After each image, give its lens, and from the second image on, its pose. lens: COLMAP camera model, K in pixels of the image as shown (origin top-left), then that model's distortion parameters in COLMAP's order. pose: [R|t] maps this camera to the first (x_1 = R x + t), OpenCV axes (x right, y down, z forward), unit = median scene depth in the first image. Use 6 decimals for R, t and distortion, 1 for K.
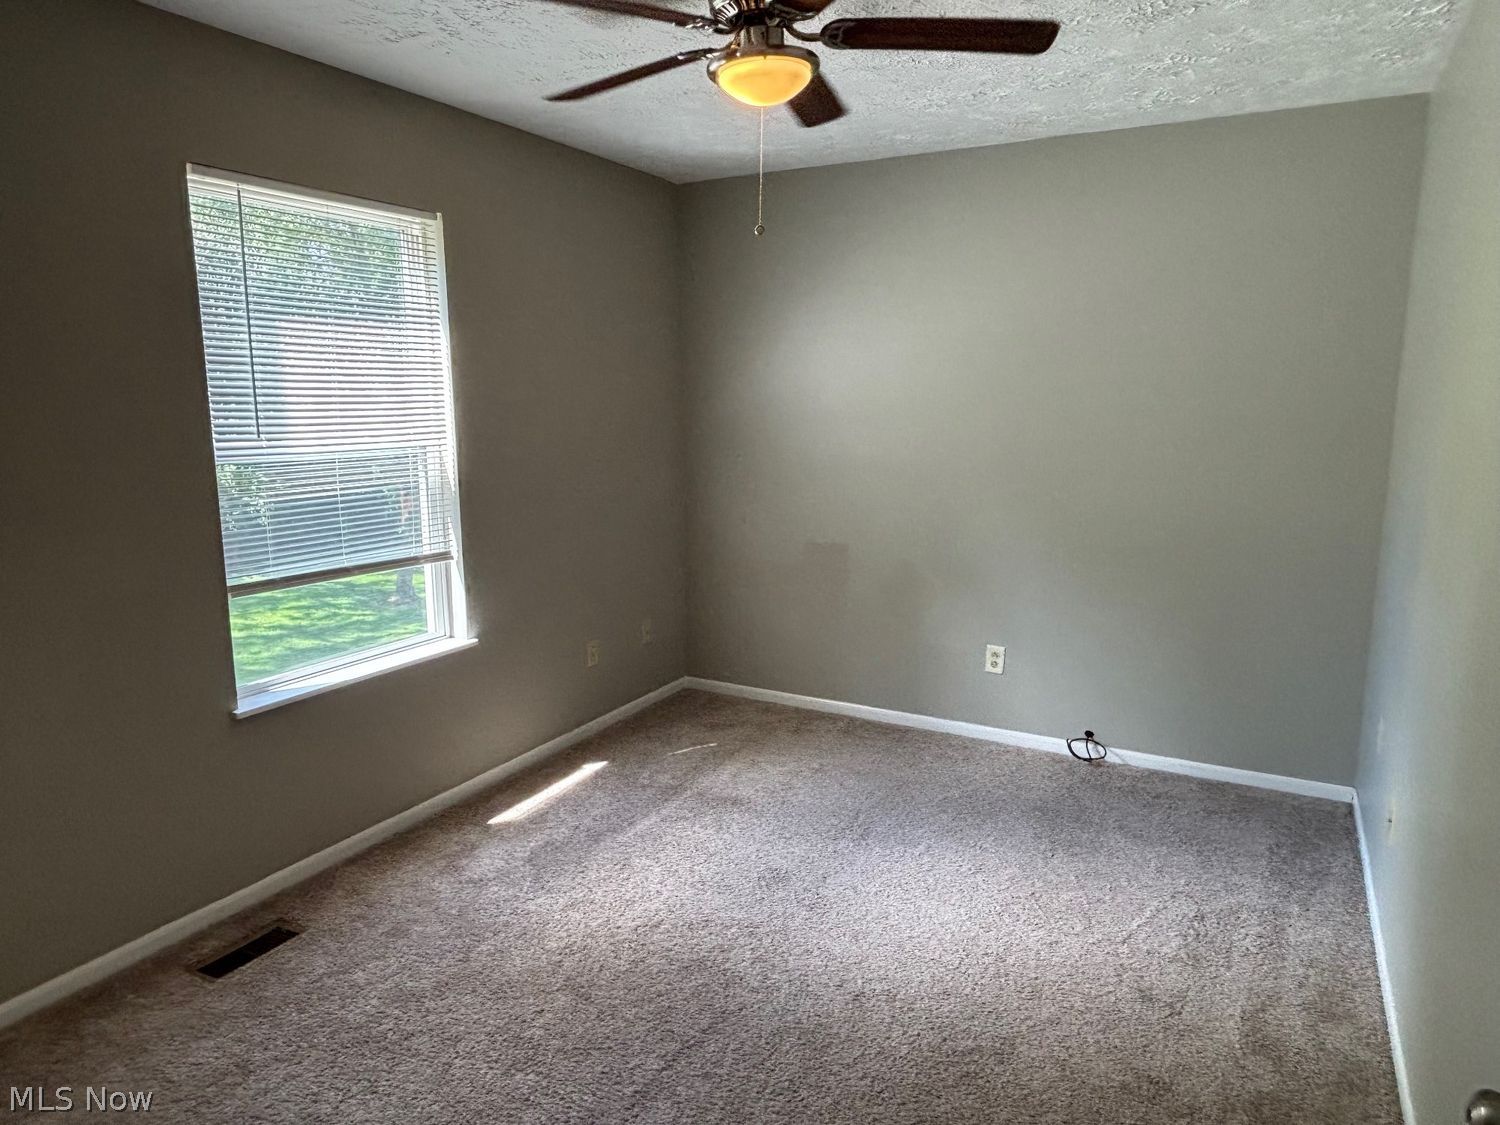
lens RADIAL K [[958.5, 0, 745.7], [0, 958.5, 559.1], [0, 0, 1]] dist [0.057984, -0.084557]
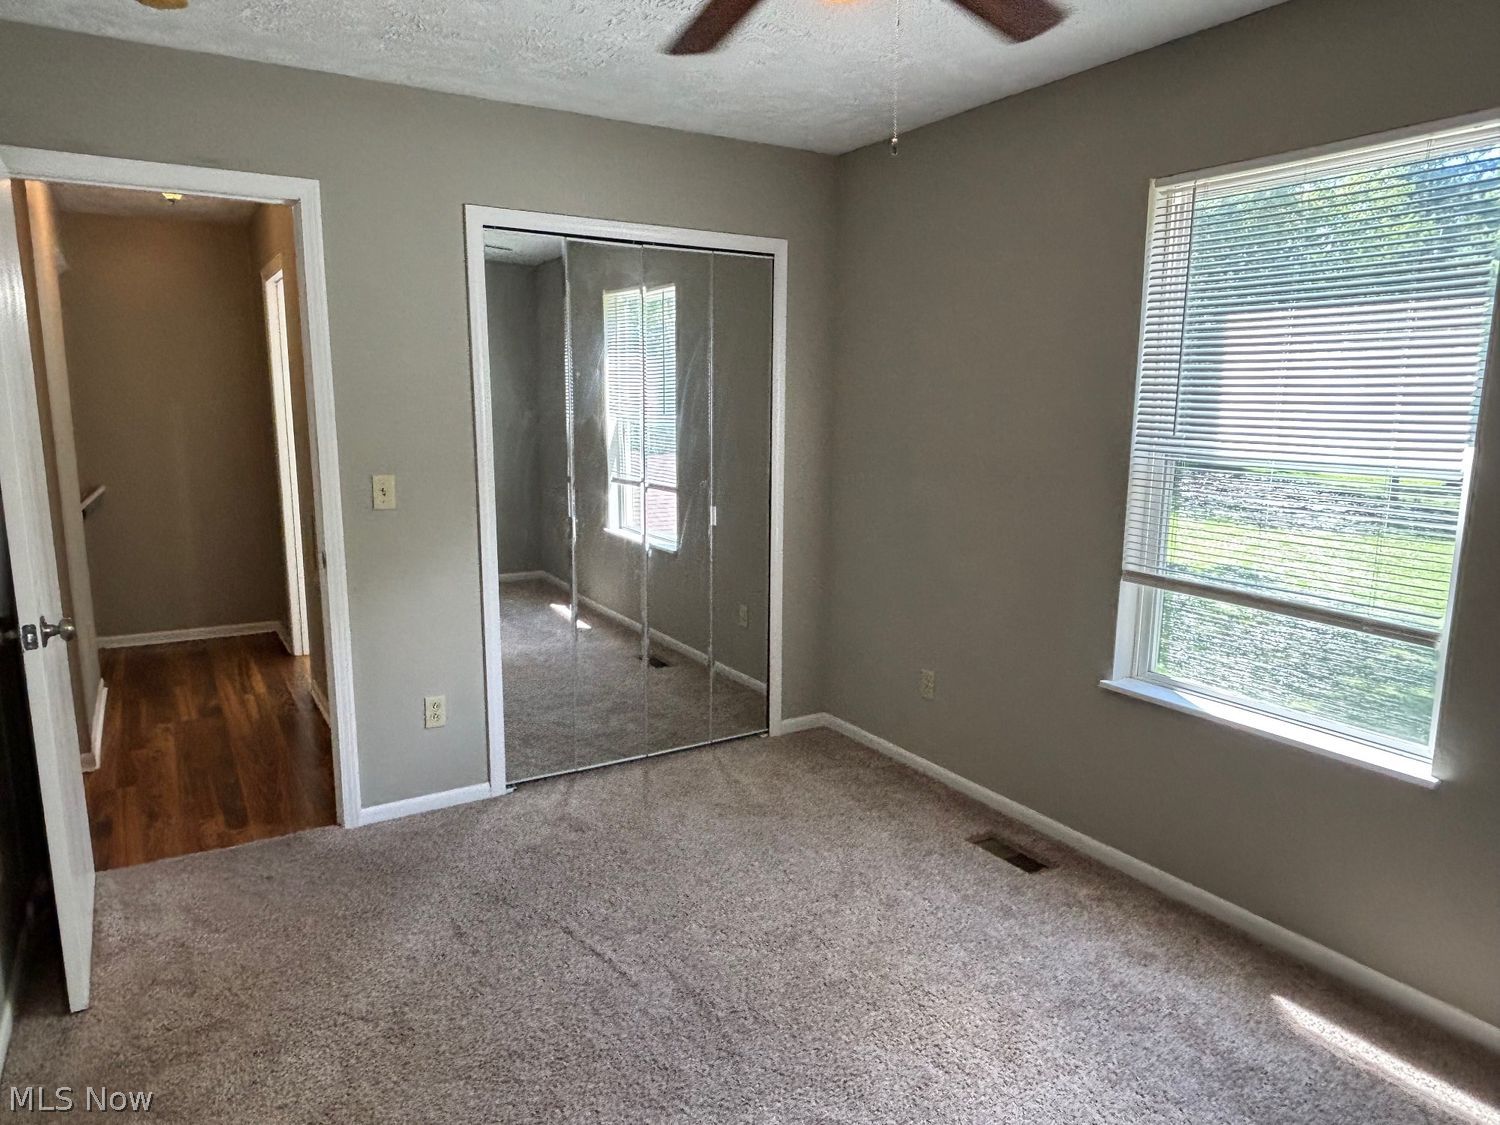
lens RADIAL K [[958.5, 0, 745.7], [0, 958.5, 559.1], [0, 0, 1]] dist [0.057984, -0.084557]
pose [[-0.485914, 0.148358, -0.861323, 0.591507], [-0.153277, 0.955750, 0.251093, -0.185725], [0.860462, 0.254030, -0.441672, 1.088453]]
